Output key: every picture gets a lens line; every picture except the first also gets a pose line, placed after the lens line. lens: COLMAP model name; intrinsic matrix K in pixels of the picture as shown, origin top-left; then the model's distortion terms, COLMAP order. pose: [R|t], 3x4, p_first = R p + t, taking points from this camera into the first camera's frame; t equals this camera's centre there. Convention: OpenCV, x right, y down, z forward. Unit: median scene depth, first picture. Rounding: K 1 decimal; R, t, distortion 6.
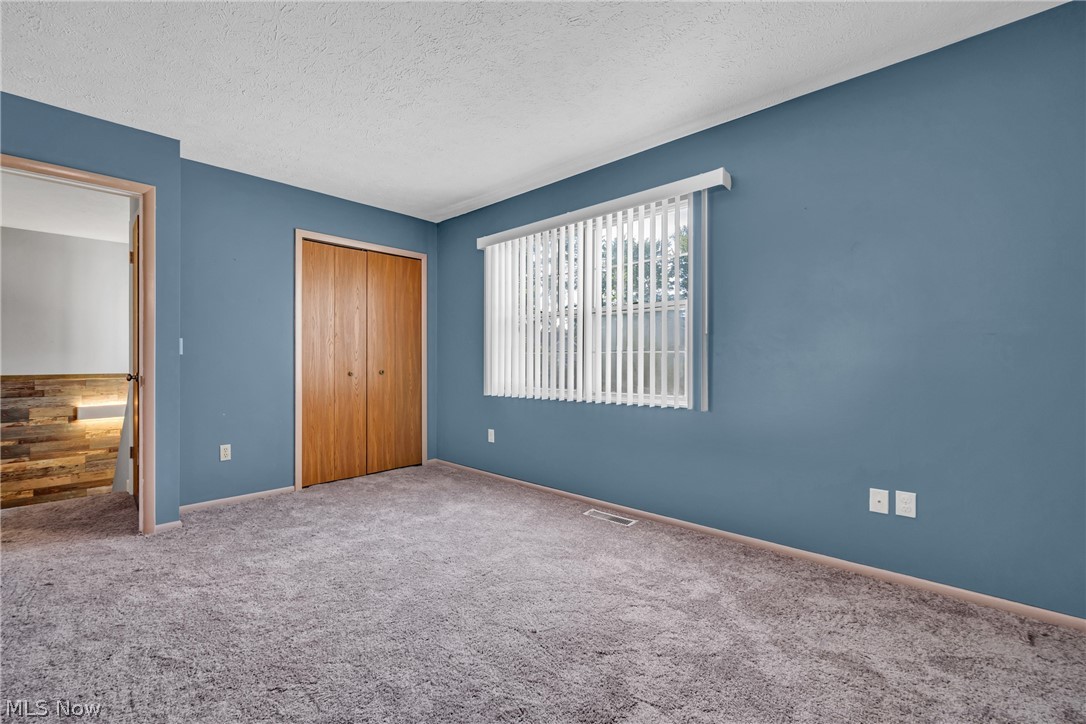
lens RADIAL K [[396.3, 0, 543.0], [0, 396.3, 362.0], [0, 0, 1]] dist [-0.000159, -0.000013]
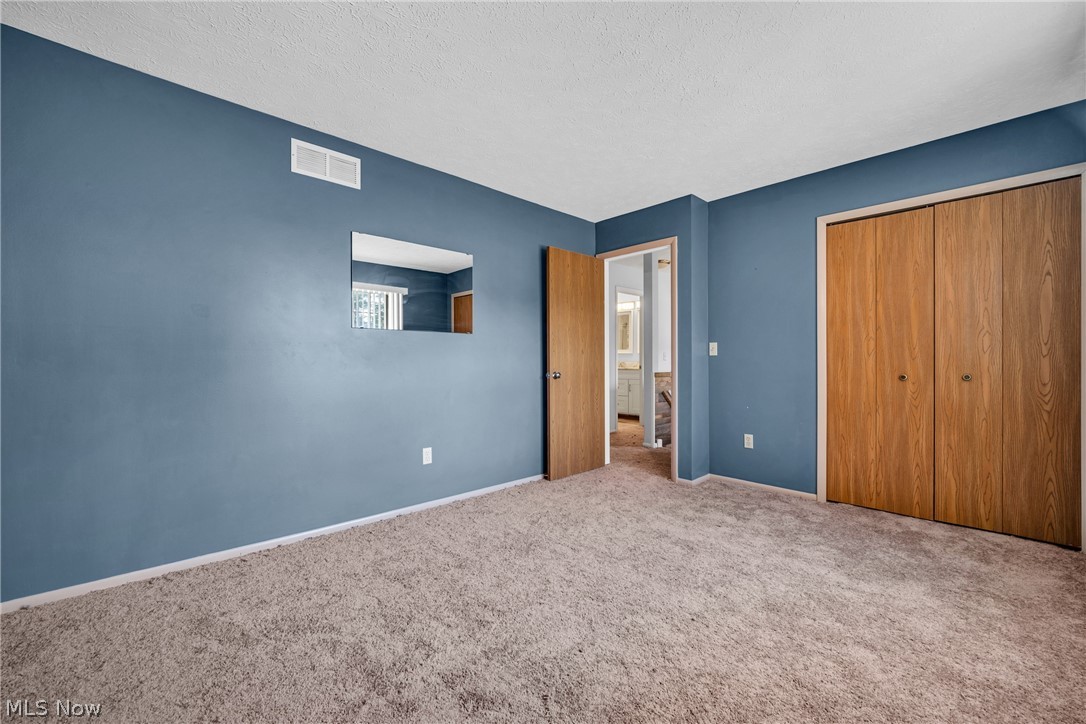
lens RADIAL K [[437.5, 0, 543.0], [0, 437.5, 362.0], [0, 0, 1]] dist [0.000811, 0.000283]
pose [[0.018612, 0.006231, -0.999807, 0.418199], [-0.002743, 0.999977, 0.006181, -0.003981], [0.999823, 0.002628, 0.018629, 0.368253]]
